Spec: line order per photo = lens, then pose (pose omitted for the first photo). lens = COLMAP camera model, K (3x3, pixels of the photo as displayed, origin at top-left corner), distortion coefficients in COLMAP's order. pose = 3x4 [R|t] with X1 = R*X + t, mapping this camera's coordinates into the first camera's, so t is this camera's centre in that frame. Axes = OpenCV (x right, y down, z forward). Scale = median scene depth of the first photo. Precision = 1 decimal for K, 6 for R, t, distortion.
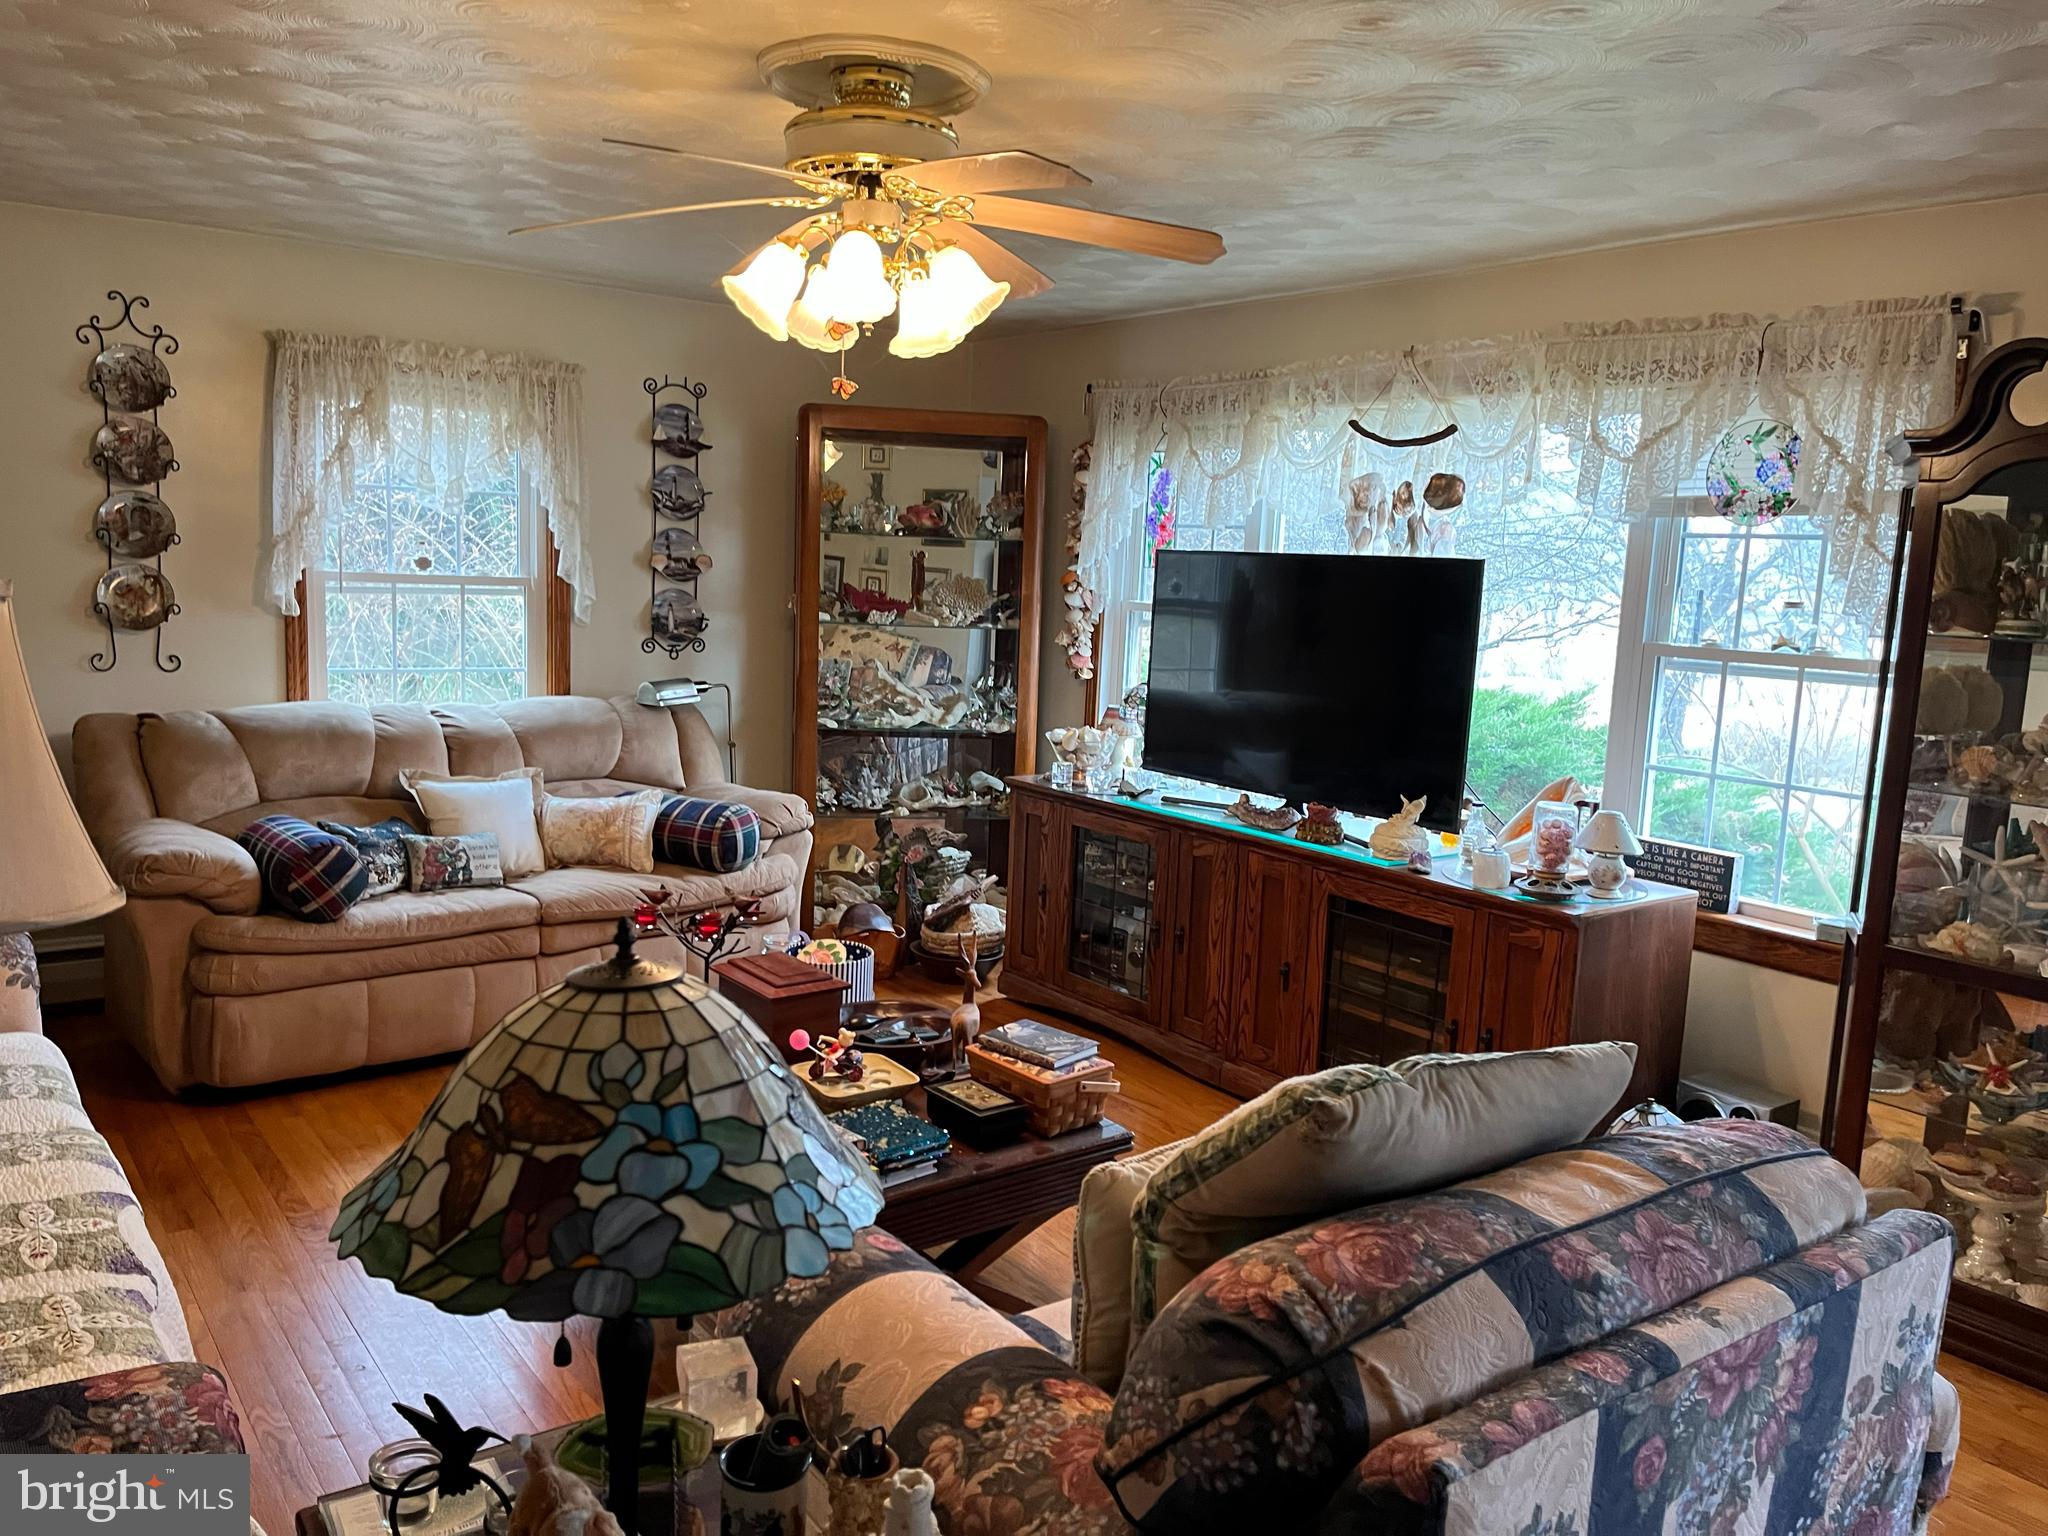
lens RADIAL K [[1522.9, 0, 1011.4], [0, 1522.9, 780.1], [0, 0, 1]] dist [0.062902, -0.082586]
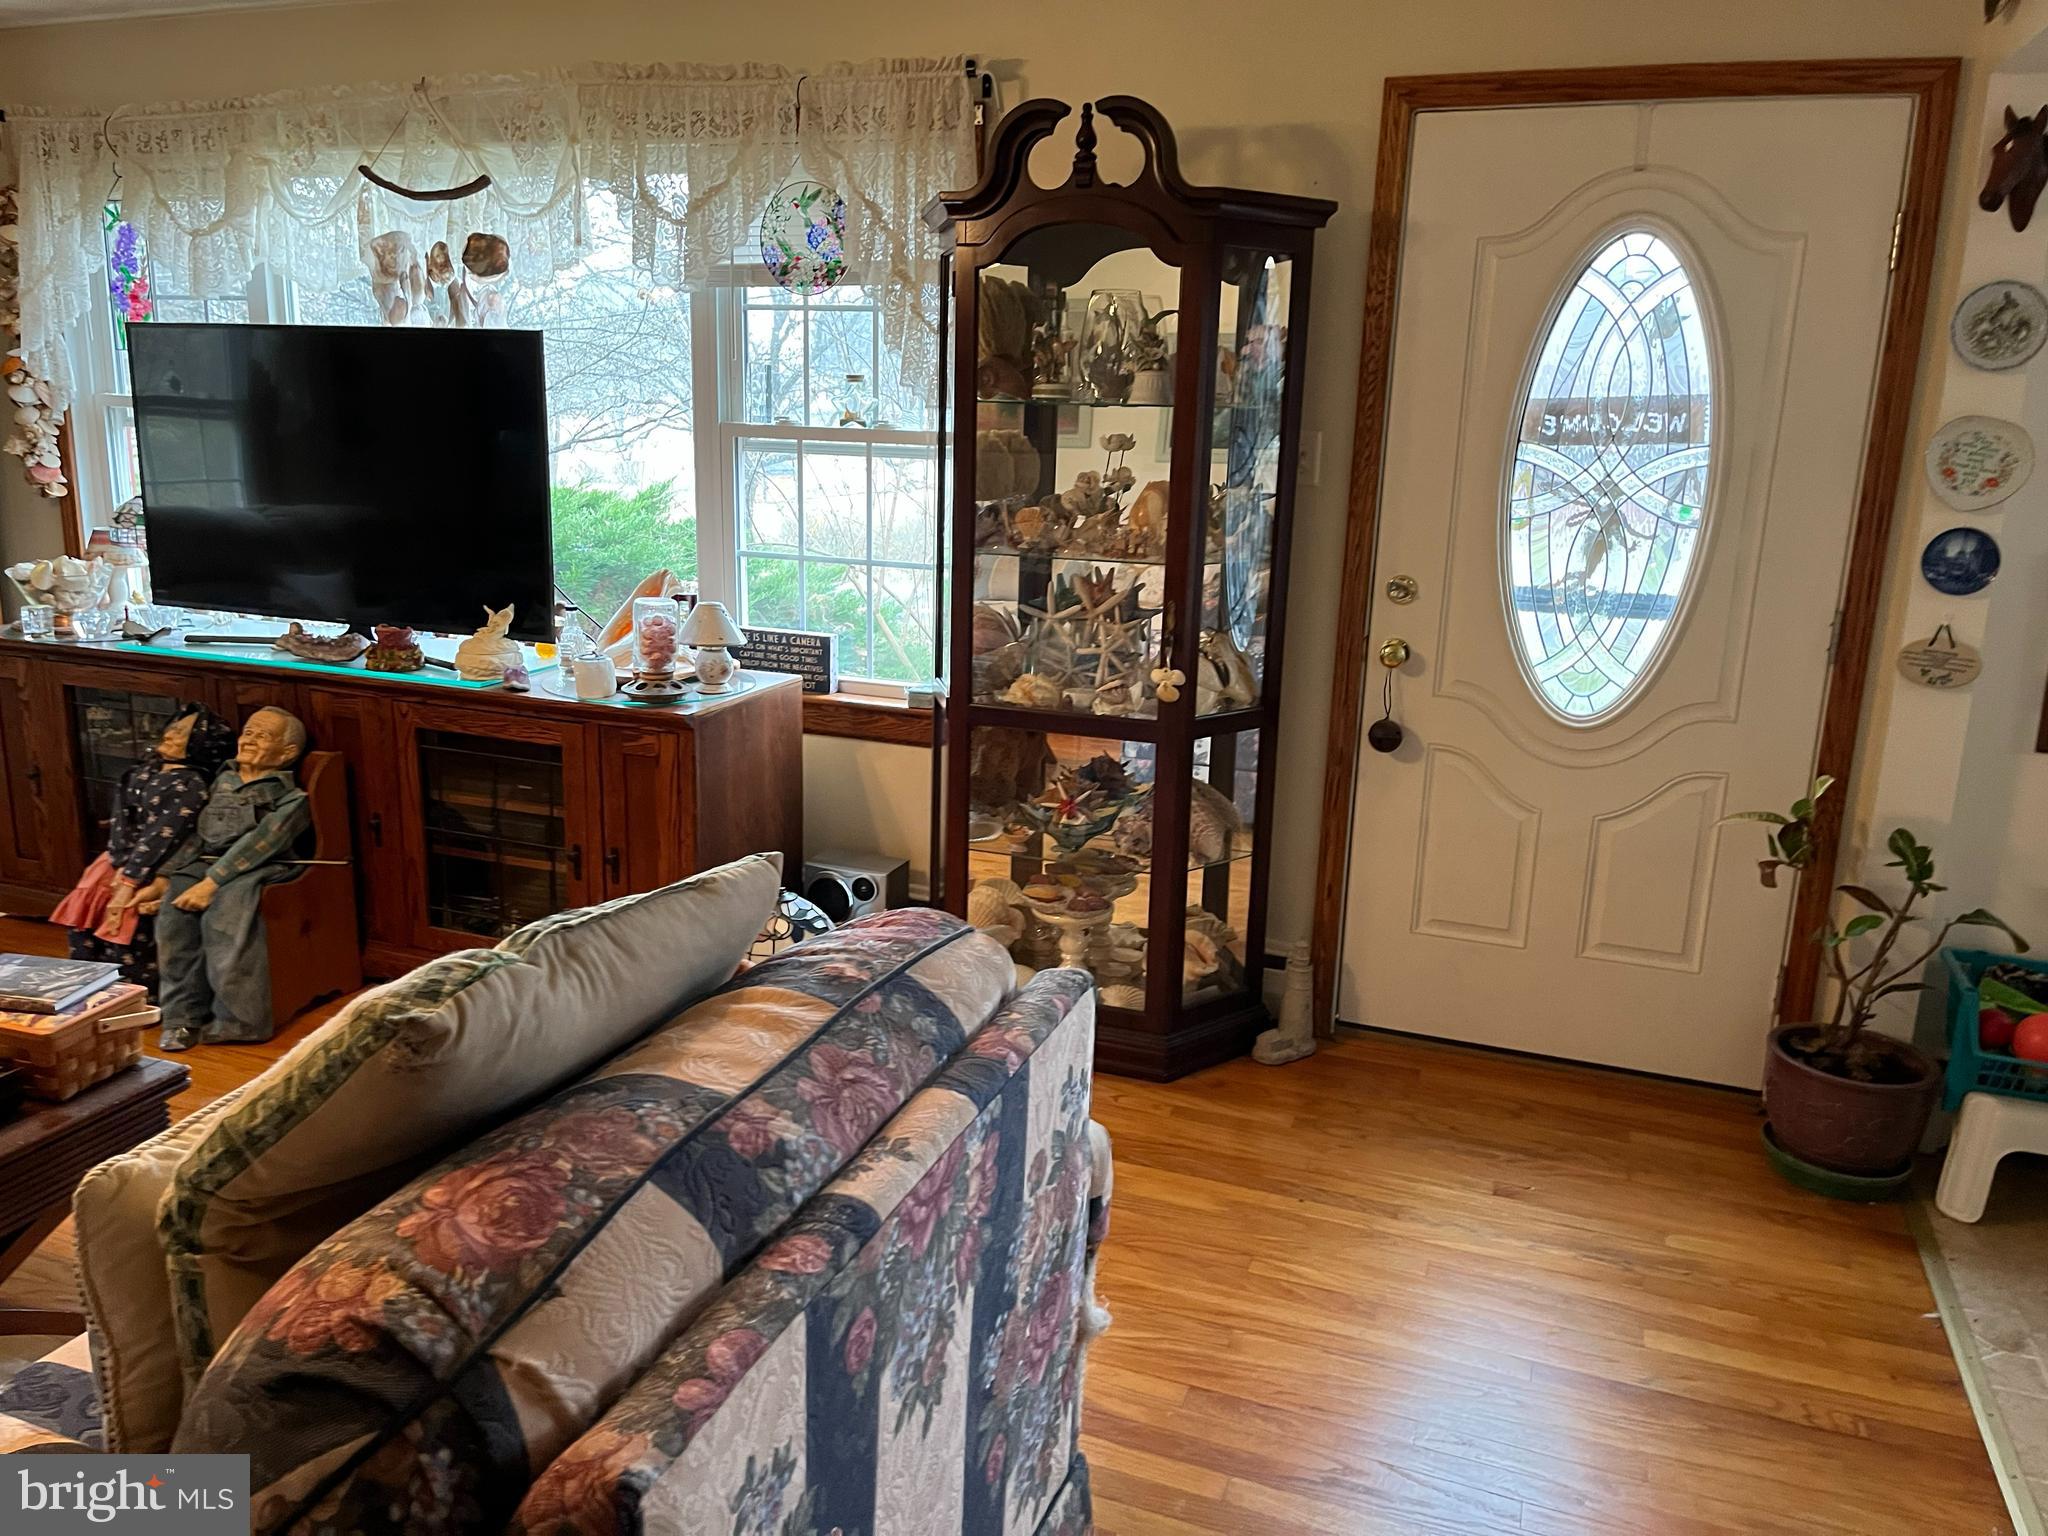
lens RADIAL K [[1536.6, 0, 1003.9], [0, 1536.6, 754.2], [0, 0, 1]] dist [0.073250, -0.093944]
pose [[0.838415, -0.145696, 0.525197, 0.027848], [0.090027, 0.987392, 0.130197, 0.005660], [-0.537545, -0.061878, 0.840962, 0.093359]]
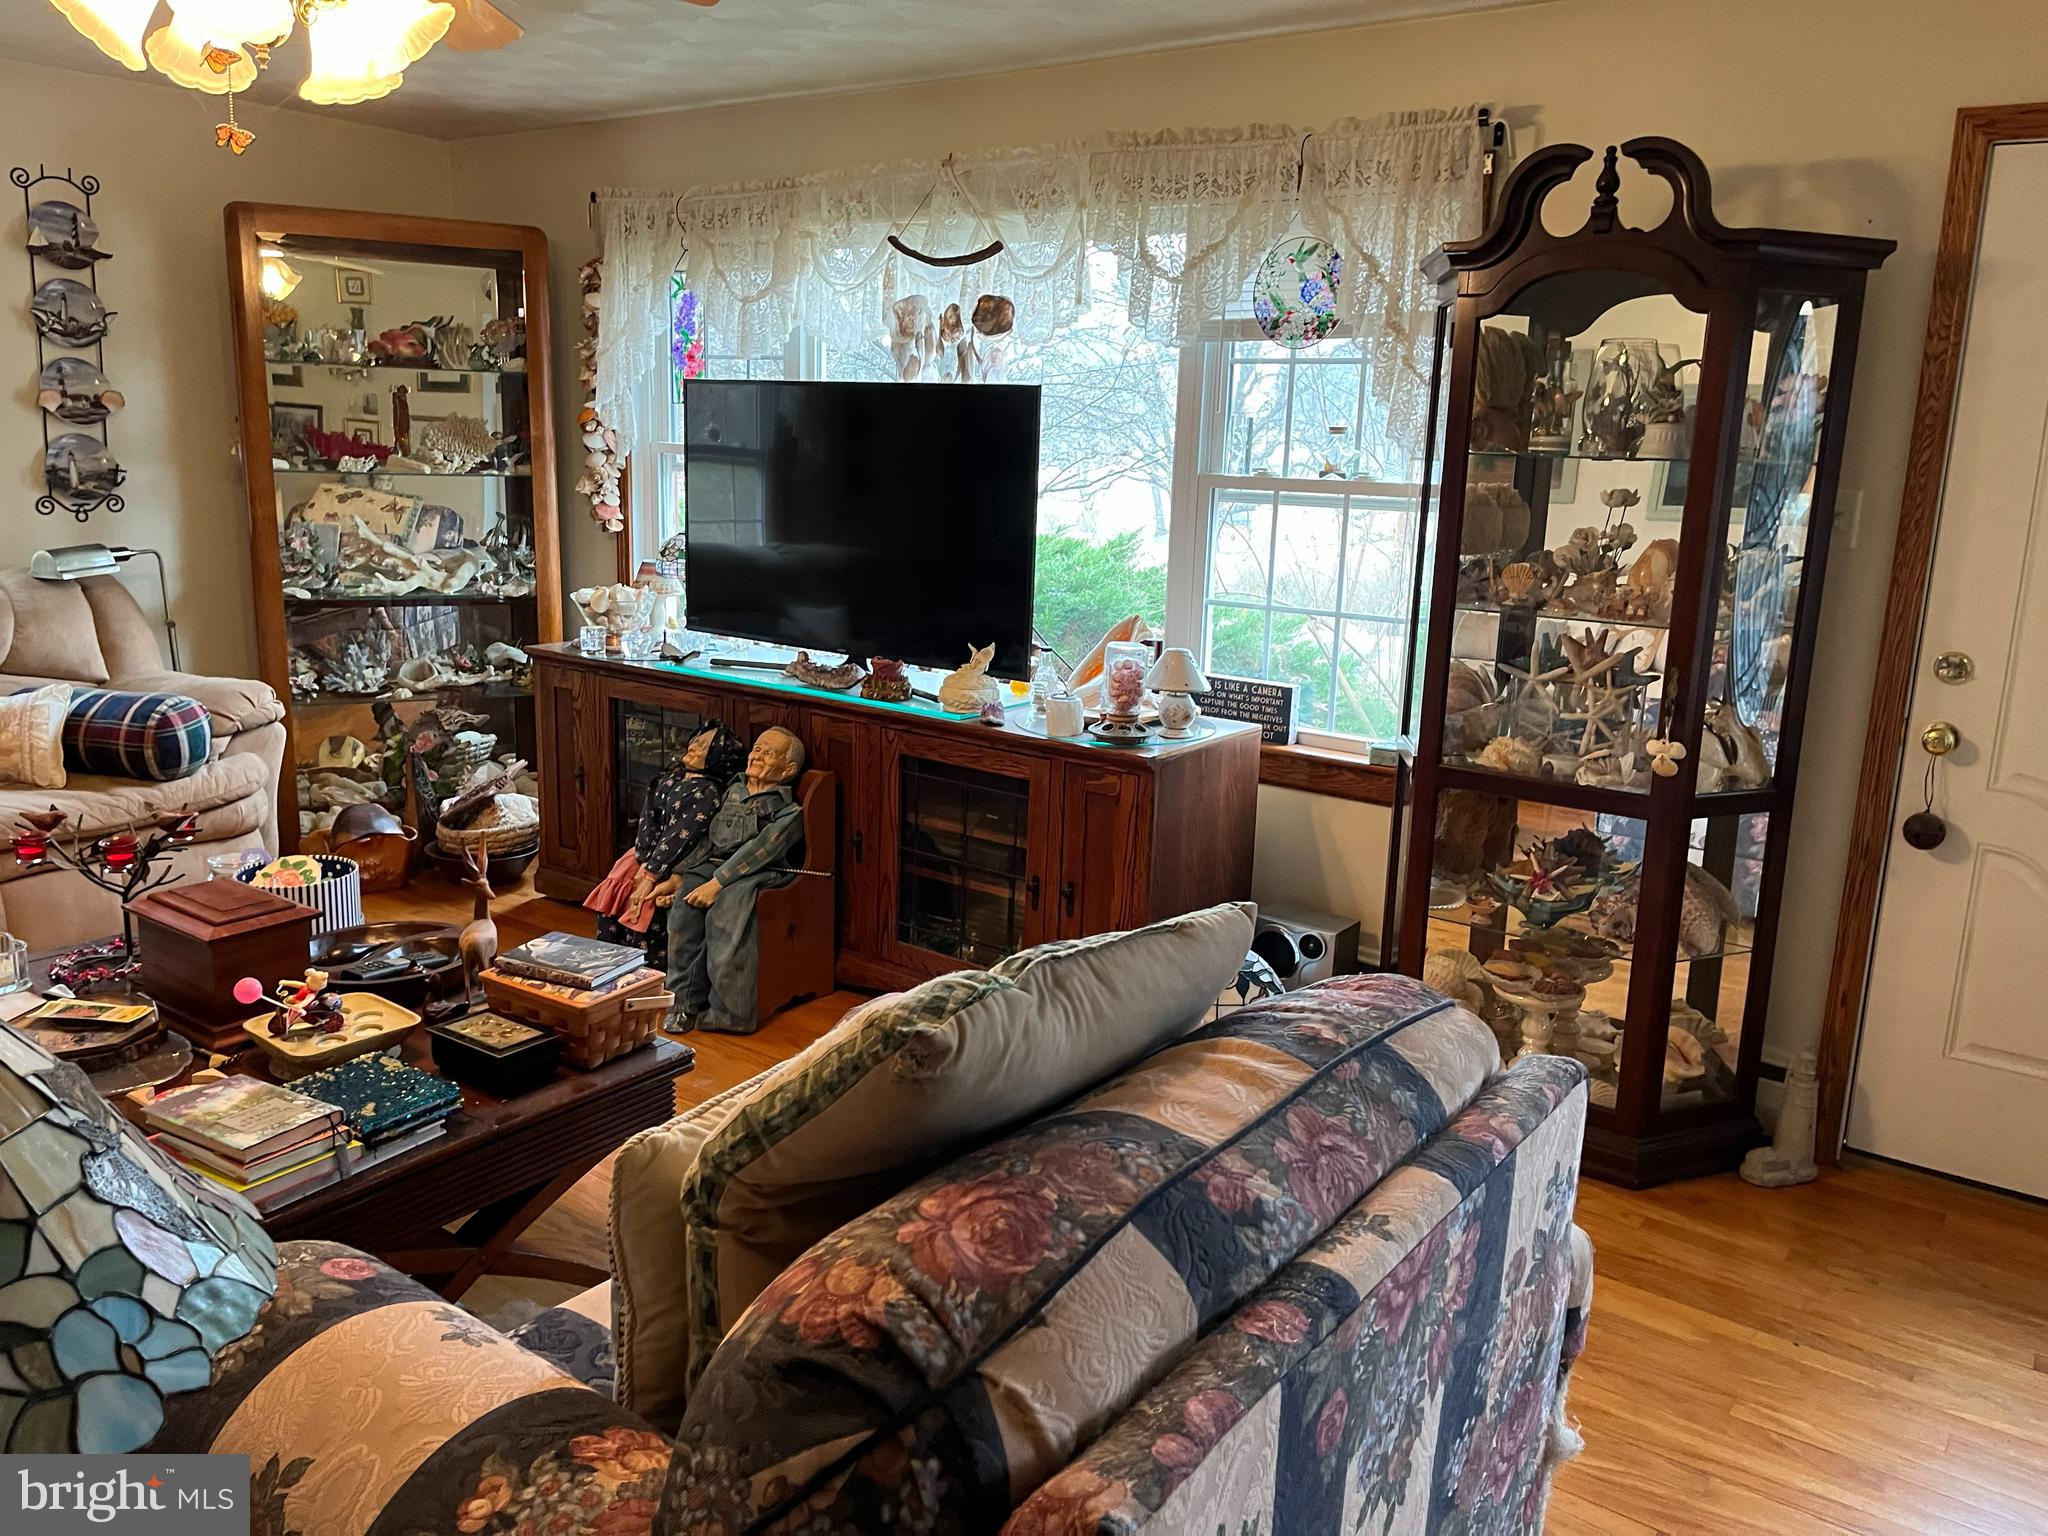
lens RADIAL K [[1535.9, 0, 1033.7], [0, 1535.9, 739.1], [0, 0, 1]] dist [0.073202, -0.086976]
pose [[0.953912, -0.069232, 0.291990, 0.016759], [0.050781, 0.996232, 0.070311, 0.004772], [-0.295758, -0.052243, 0.953833, 0.101918]]
